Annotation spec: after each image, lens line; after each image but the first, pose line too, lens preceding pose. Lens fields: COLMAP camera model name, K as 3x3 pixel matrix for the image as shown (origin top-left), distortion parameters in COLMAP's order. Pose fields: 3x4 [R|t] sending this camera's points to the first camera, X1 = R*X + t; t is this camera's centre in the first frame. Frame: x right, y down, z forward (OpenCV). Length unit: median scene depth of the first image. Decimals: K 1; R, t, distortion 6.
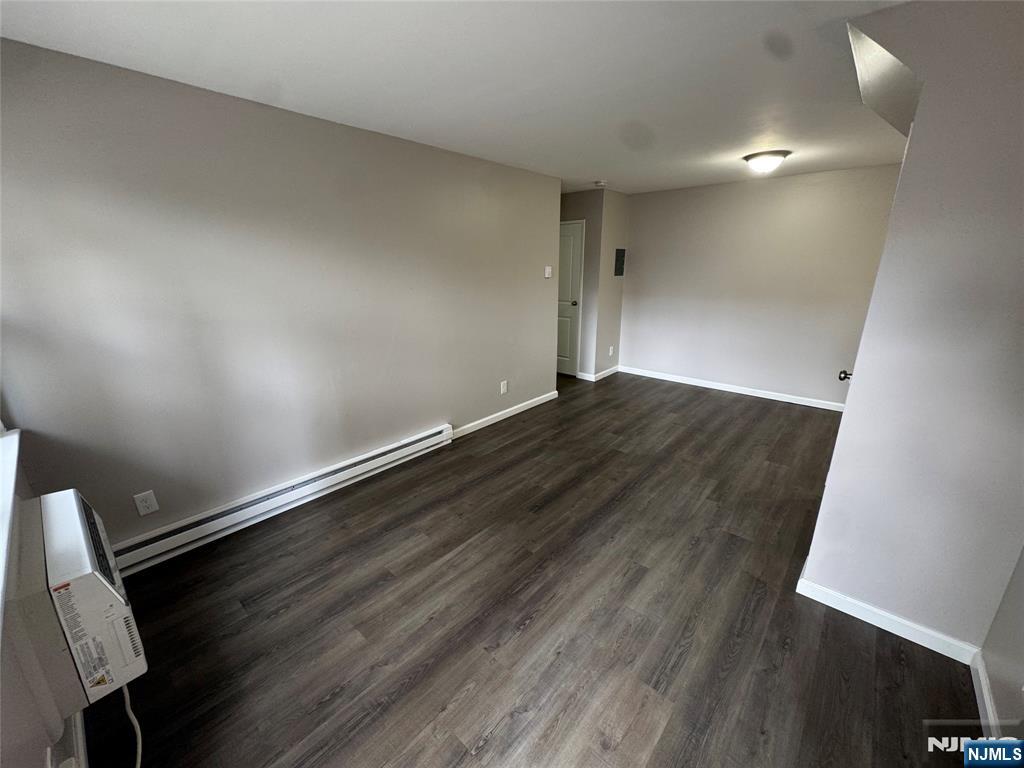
lens RADIAL K [[408.5, 0, 509.9], [0, 408.5, 385.5], [0, 0, 1]] dist [-0.001809, -0.000498]
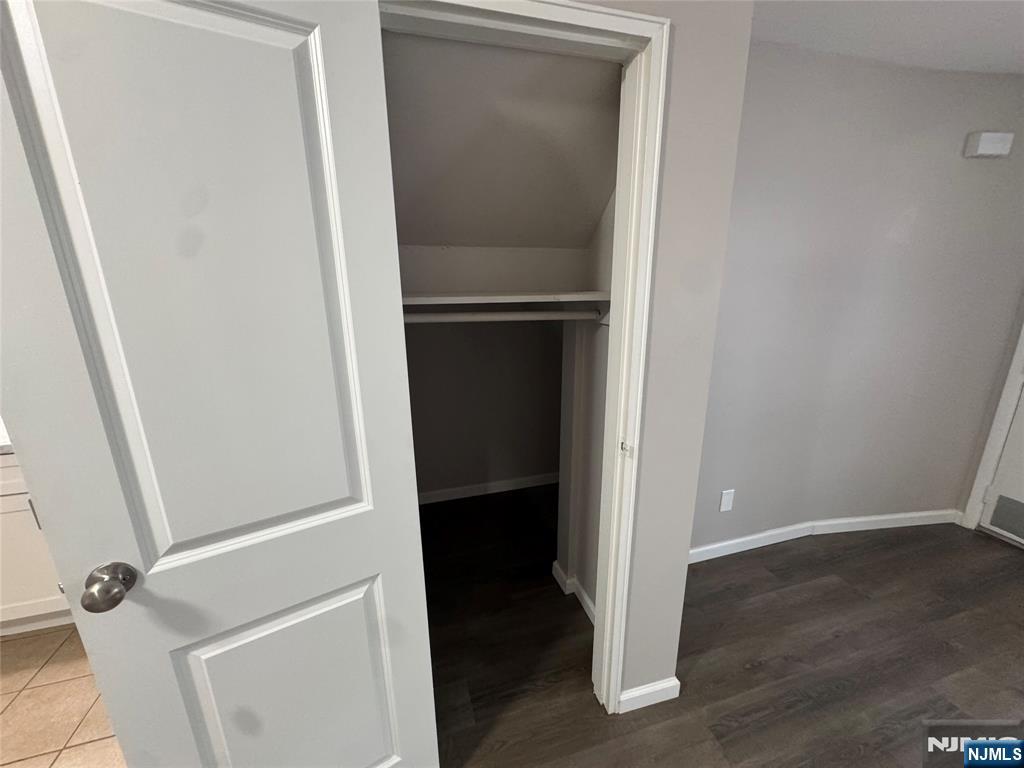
lens RADIAL K [[408.5, 0, 512.1], [0, 408.5, 386.4], [0, 0, 1]] dist [-0.001809, -0.000498]
pose [[-0.851219, -0.123109, 0.510168, 0.378101], [0.161128, 0.863843, 0.477297, -0.229387], [-0.499464, 0.488486, -0.715483, 0.822497]]
